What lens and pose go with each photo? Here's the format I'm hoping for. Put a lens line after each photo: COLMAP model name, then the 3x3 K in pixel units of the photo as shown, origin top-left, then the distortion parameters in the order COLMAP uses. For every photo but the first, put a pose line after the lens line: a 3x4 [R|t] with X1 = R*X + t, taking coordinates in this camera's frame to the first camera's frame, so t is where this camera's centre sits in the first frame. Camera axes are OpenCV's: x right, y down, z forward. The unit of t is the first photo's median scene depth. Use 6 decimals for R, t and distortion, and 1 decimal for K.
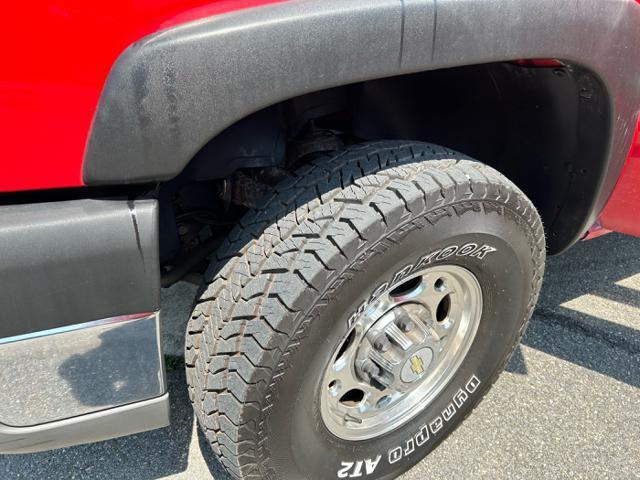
lens RADIAL K [[485.1, 0, 322.1], [0, 485.1, 243.5], [0, 0, 1]] dist [0.034012, -0.026423]
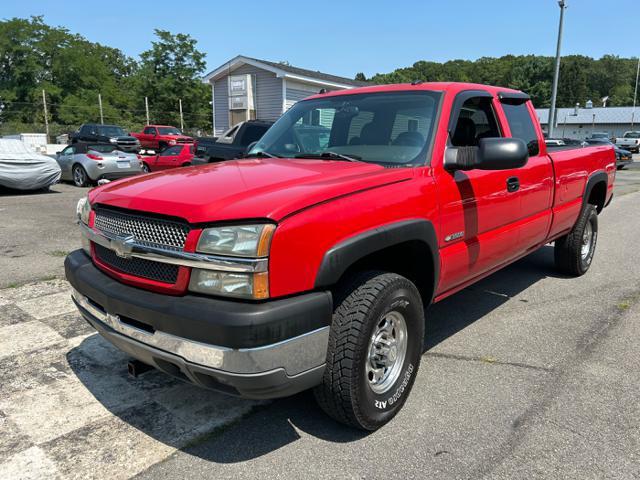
lens RADIAL K [[485.1, 0, 322.1], [0, 485.1, 243.5], [0, 0, 1]] dist [0.034012, -0.026423]
pose [[0.936272, -0.118091, 0.330830, -0.946869], [0.219303, 0.932217, -0.287886, 0.371595], [-0.274409, 0.342091, 0.898707, -1.417851]]
